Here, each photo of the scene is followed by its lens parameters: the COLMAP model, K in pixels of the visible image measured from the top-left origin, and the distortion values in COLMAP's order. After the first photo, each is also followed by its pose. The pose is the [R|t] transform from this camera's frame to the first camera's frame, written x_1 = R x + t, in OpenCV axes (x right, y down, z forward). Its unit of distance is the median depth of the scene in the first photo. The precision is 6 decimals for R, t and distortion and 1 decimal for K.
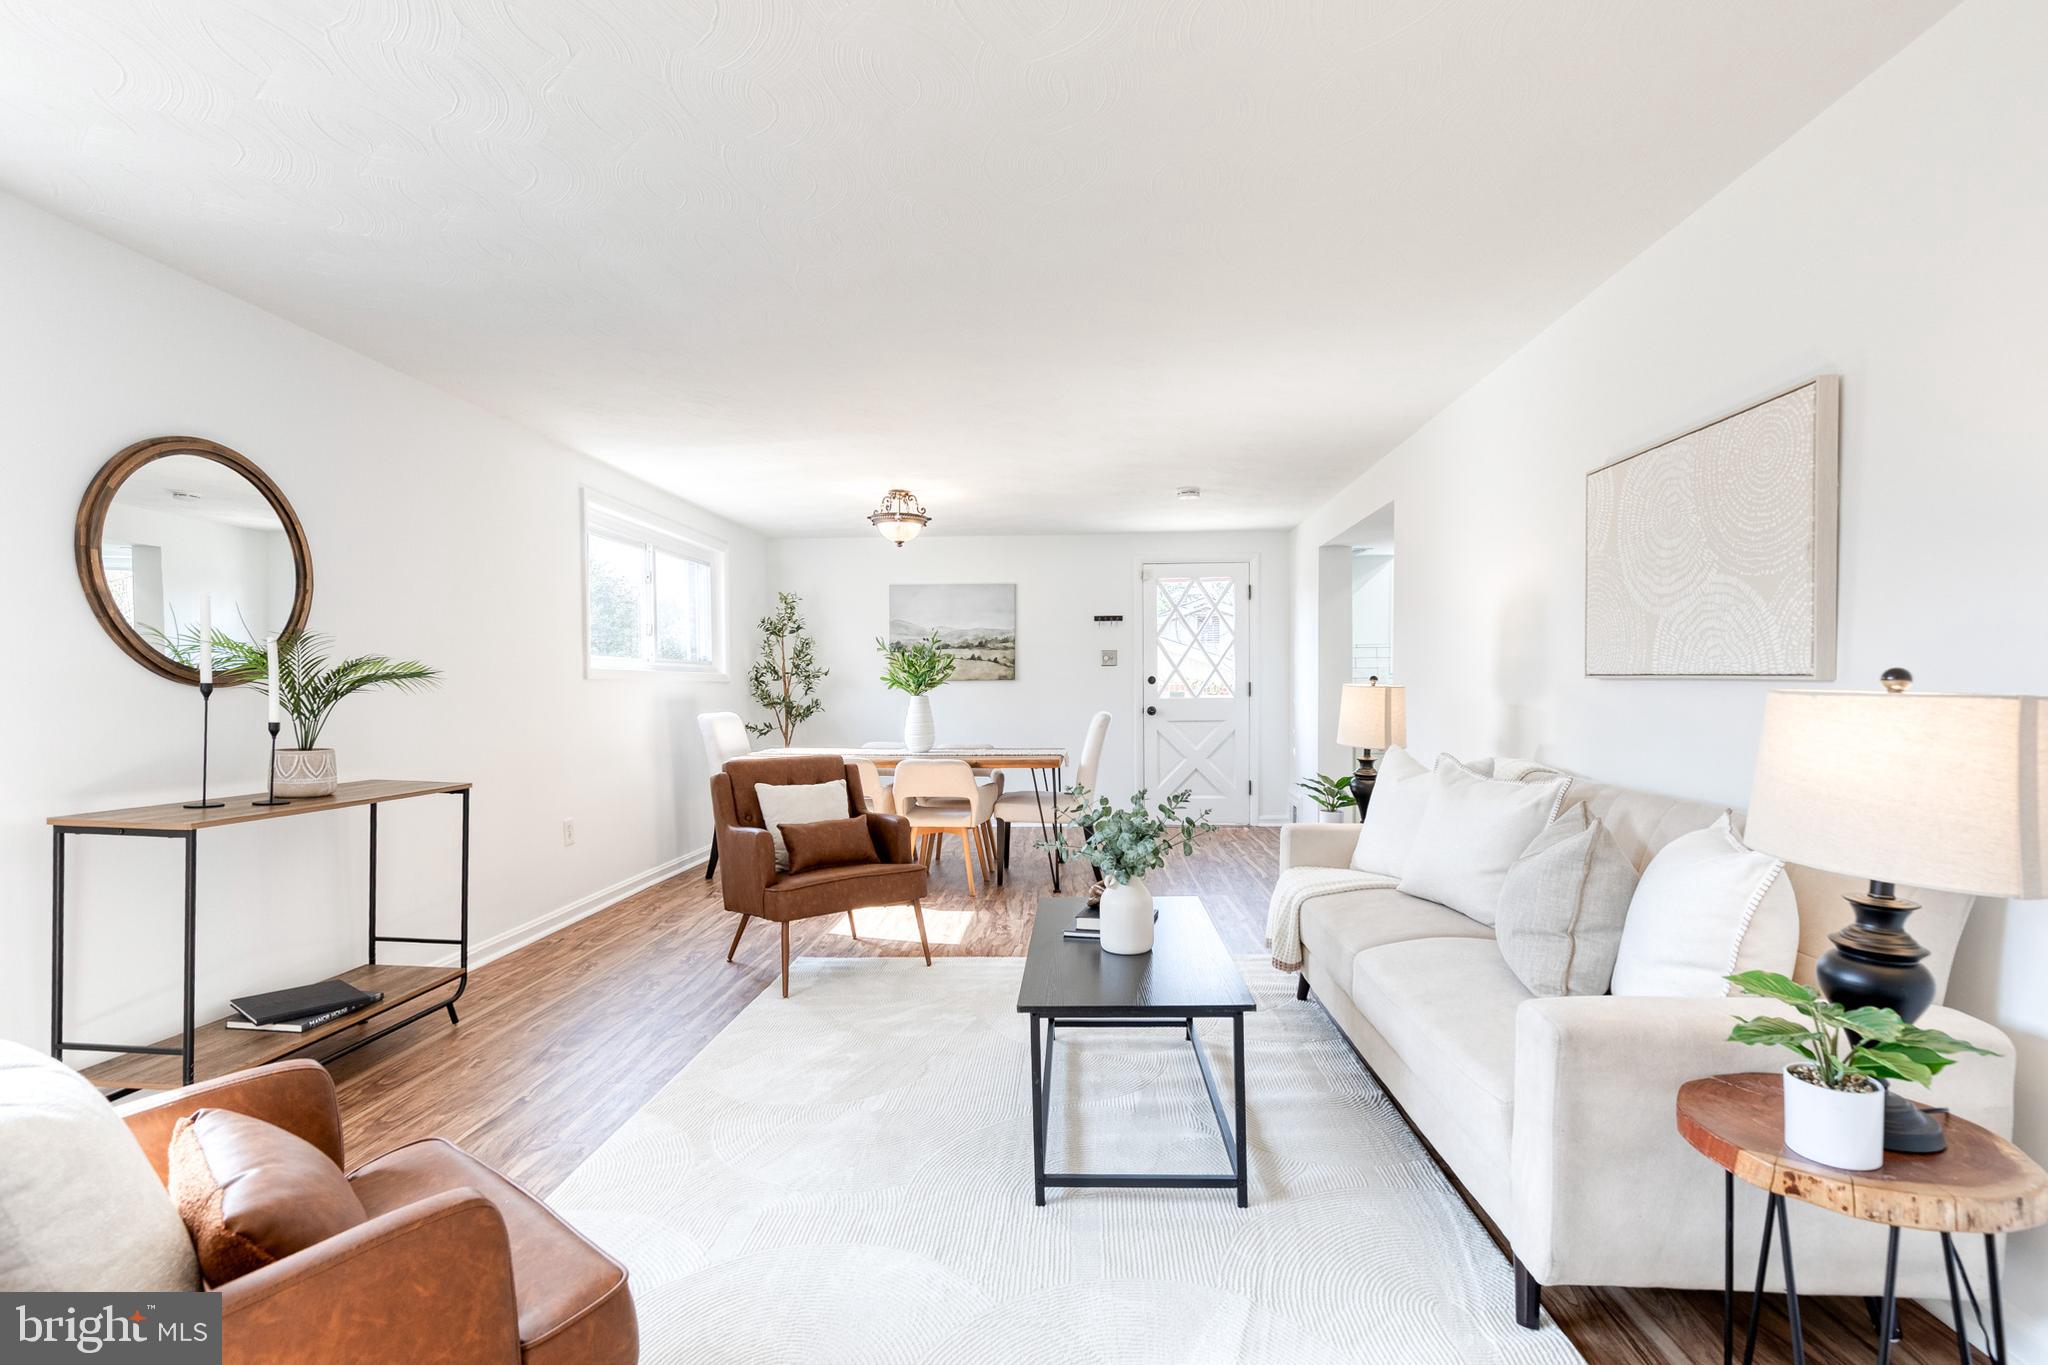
lens RADIAL K [[923.1, 0, 1070.4], [0, 923.1, 725.7], [0, 0, 1]] dist [0.011234, -0.003421]
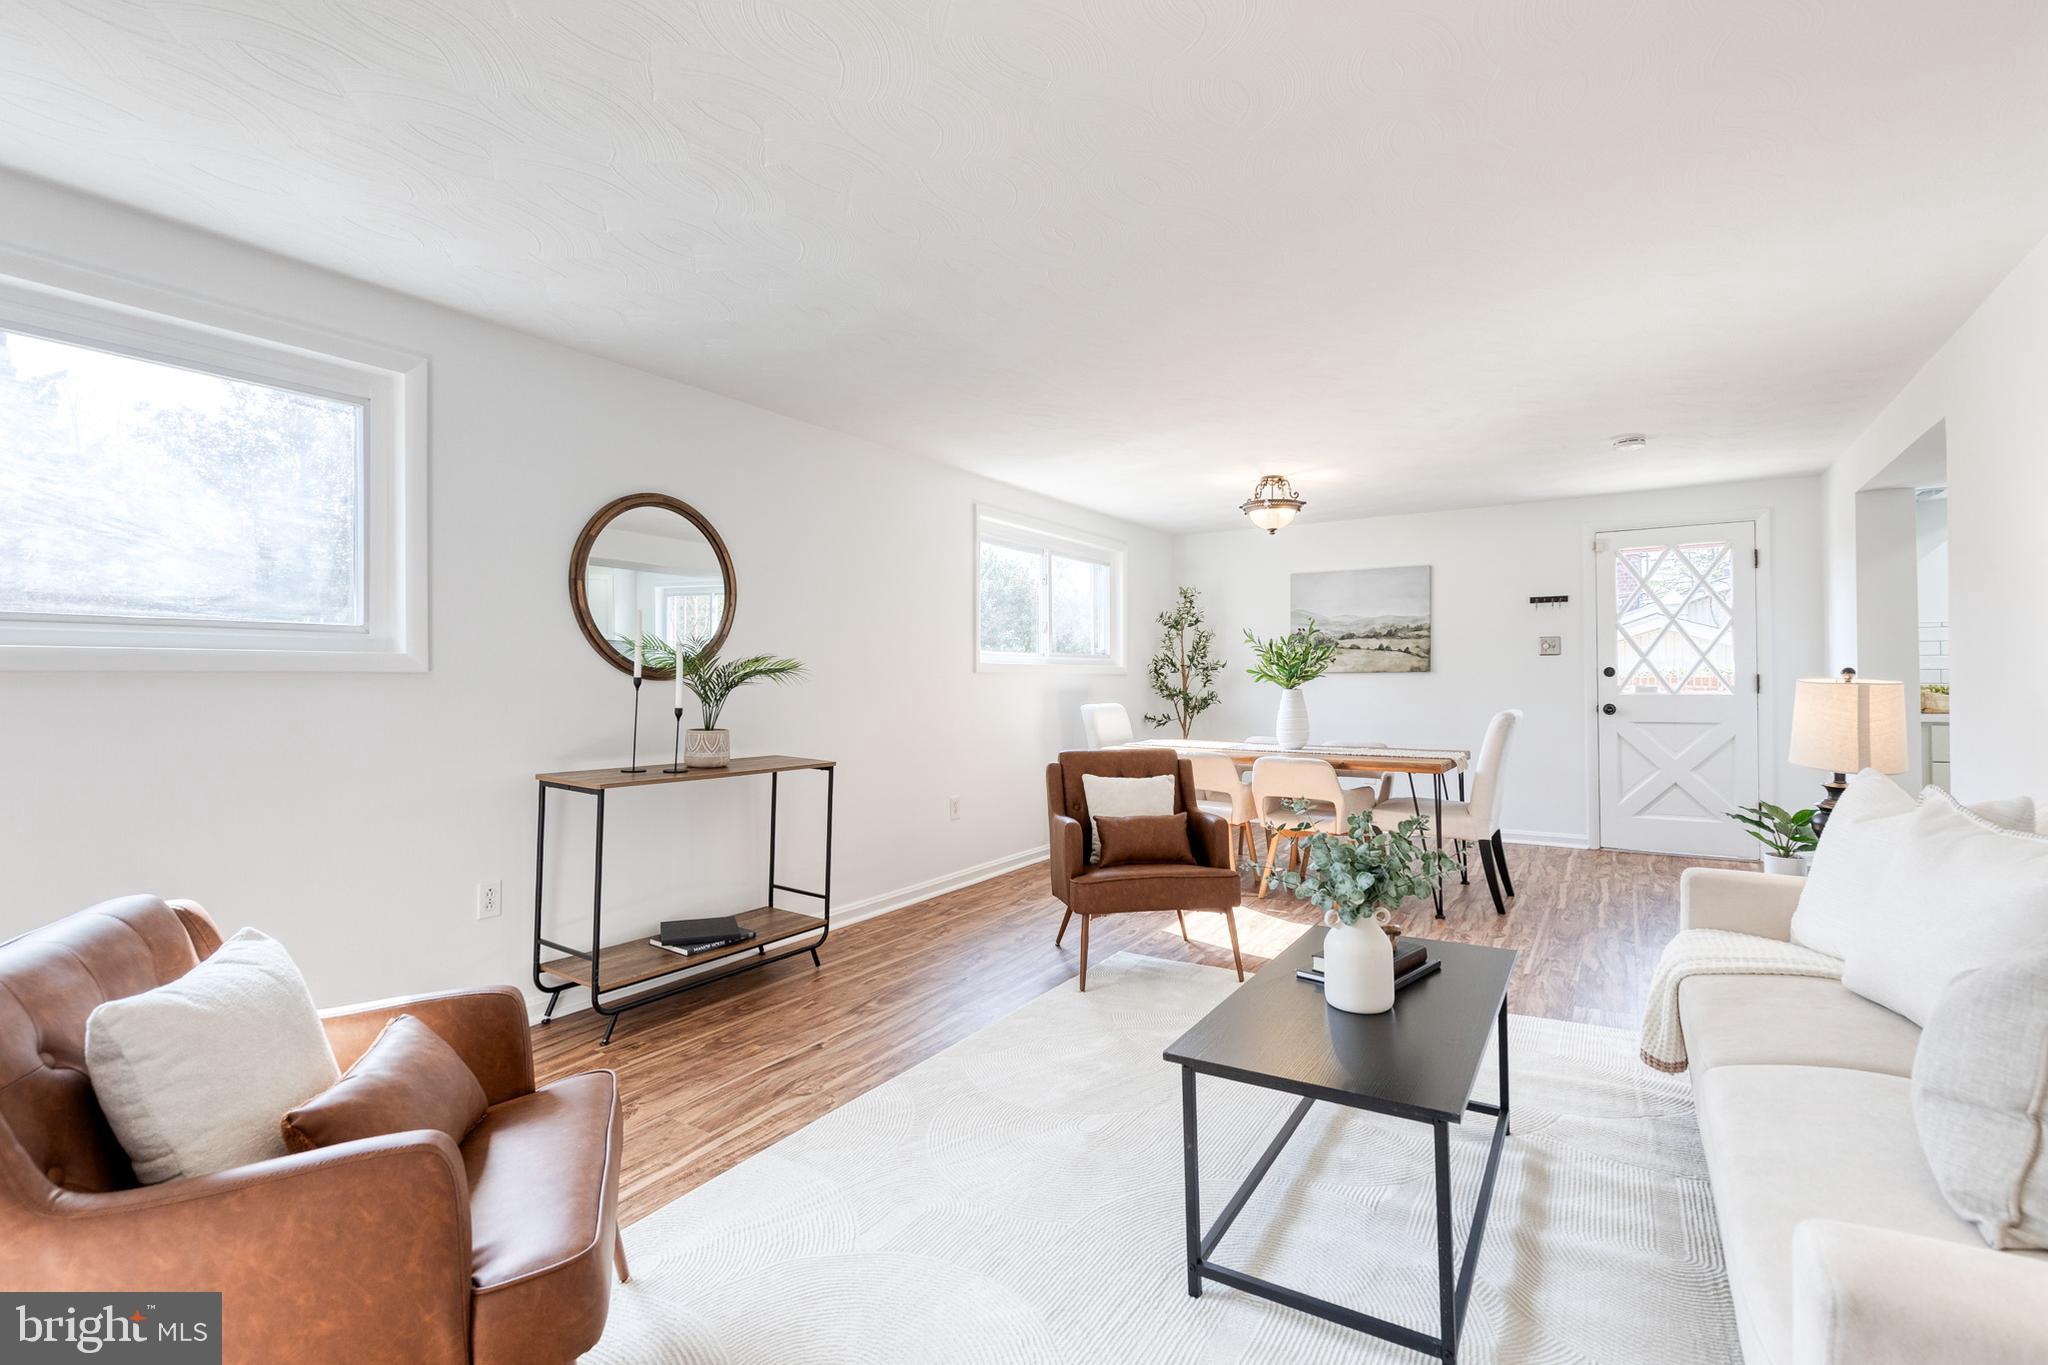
lens RADIAL K [[923.1, 0, 1082.0], [0, 923.1, 676.2], [0, 0, 1]] dist [0.011234, -0.003421]
pose [[0.874805, 0.001999, -0.484471, 0.186561], [-0.022817, 0.999052, -0.037078, -0.009651], [0.483937, 0.043490, 0.874021, 0.119048]]
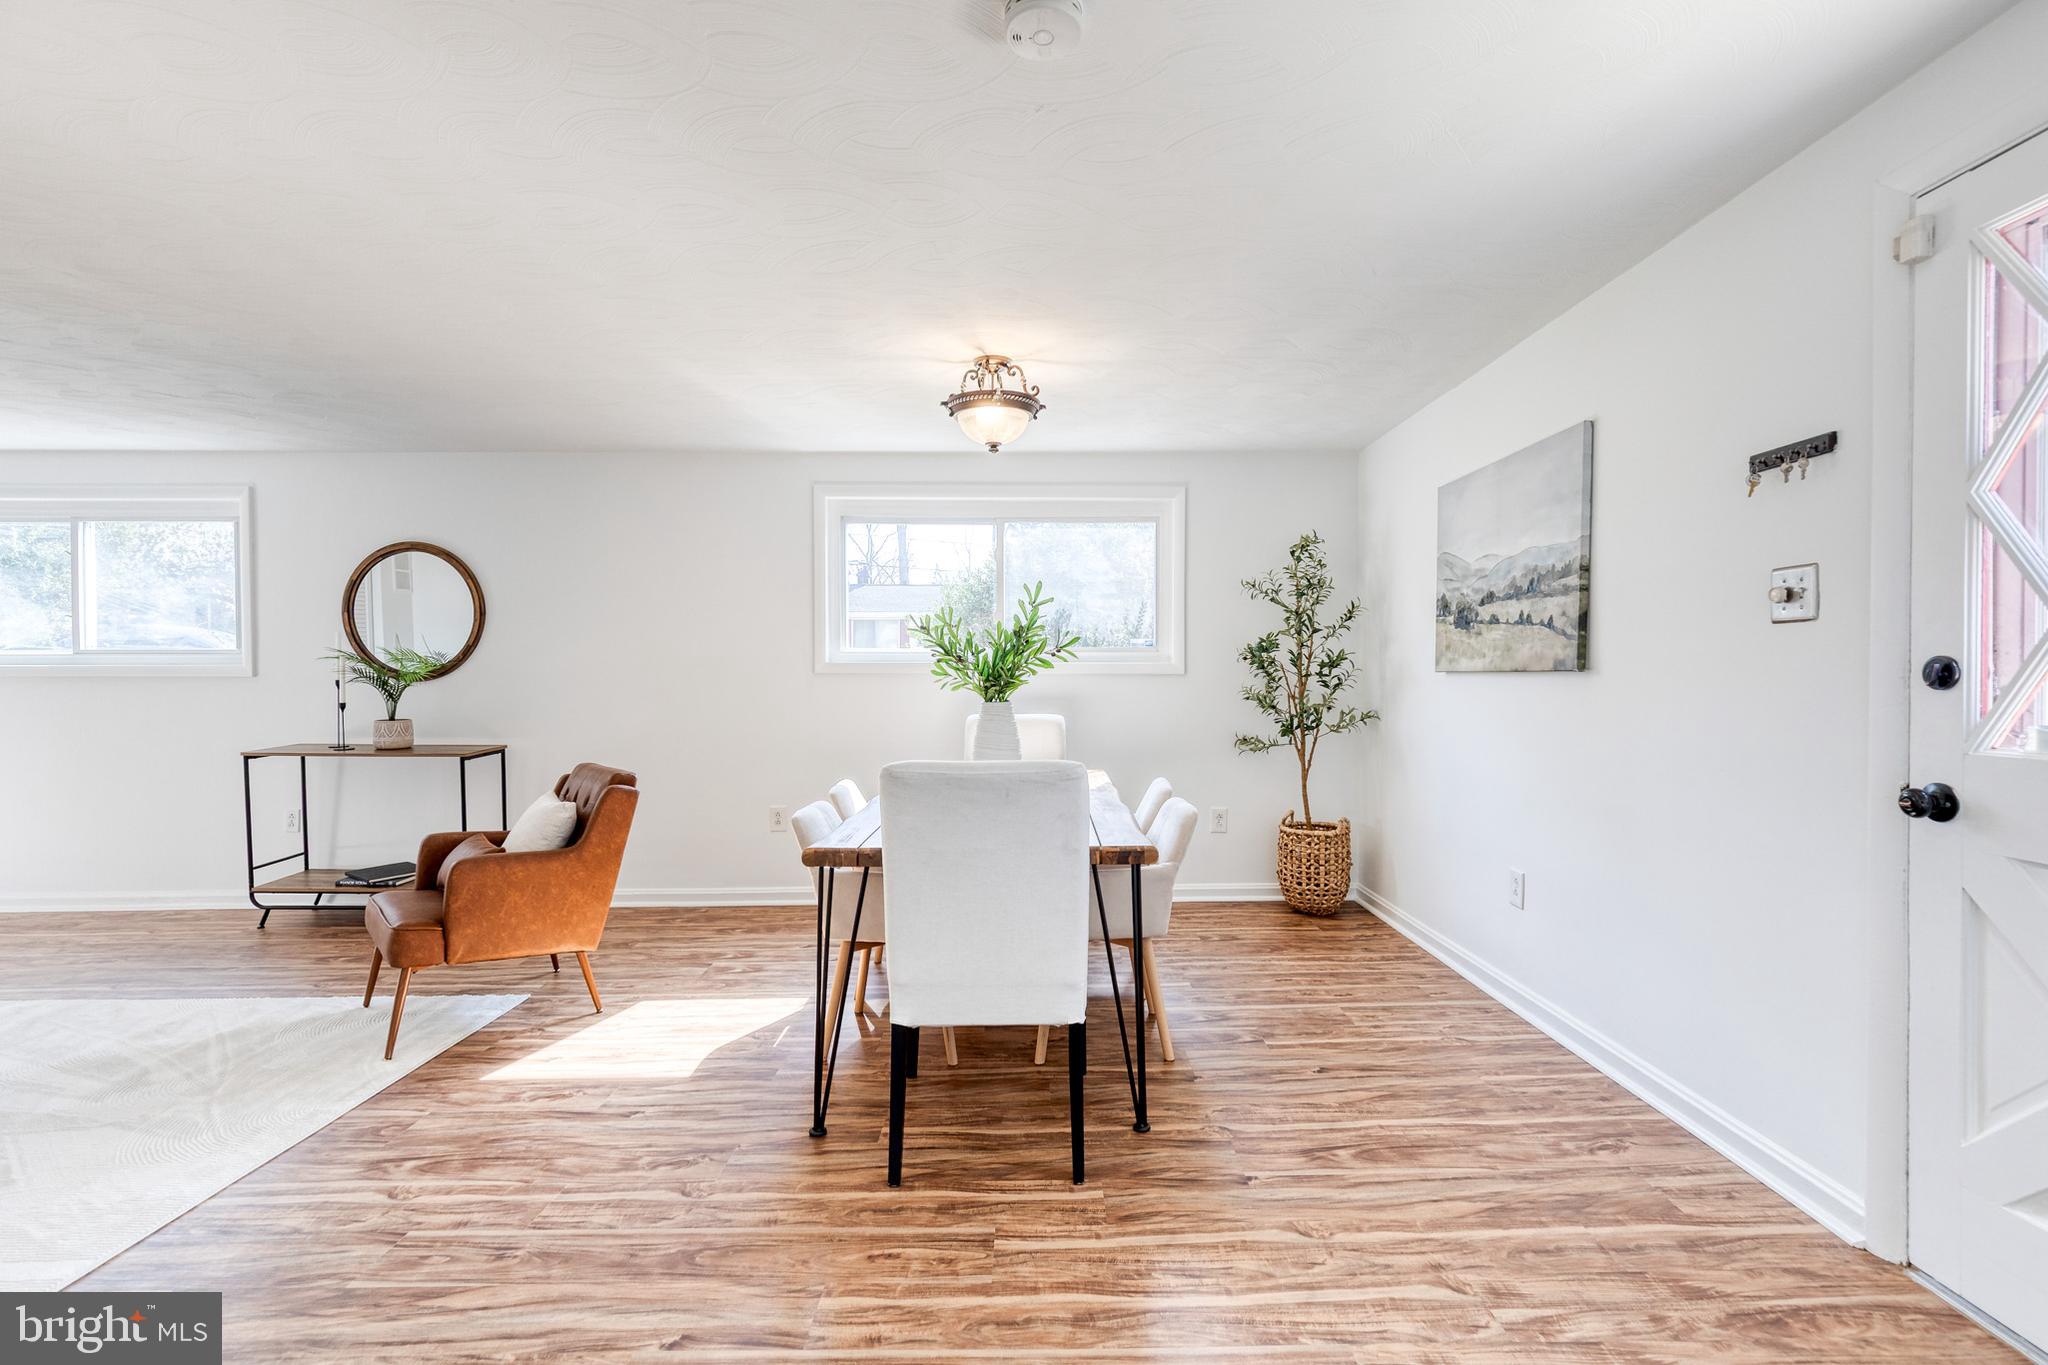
lens RADIAL K [[923.1, 0, 1056.1], [0, 923.1, 677.5], [0, 0, 1]] dist [0.011234, -0.003421]
pose [[0.042626, 0.008850, -0.999052, 0.718852], [-0.041185, 0.999126, 0.007094, -0.091081], [0.998242, 0.040844, 0.042953, 1.729103]]
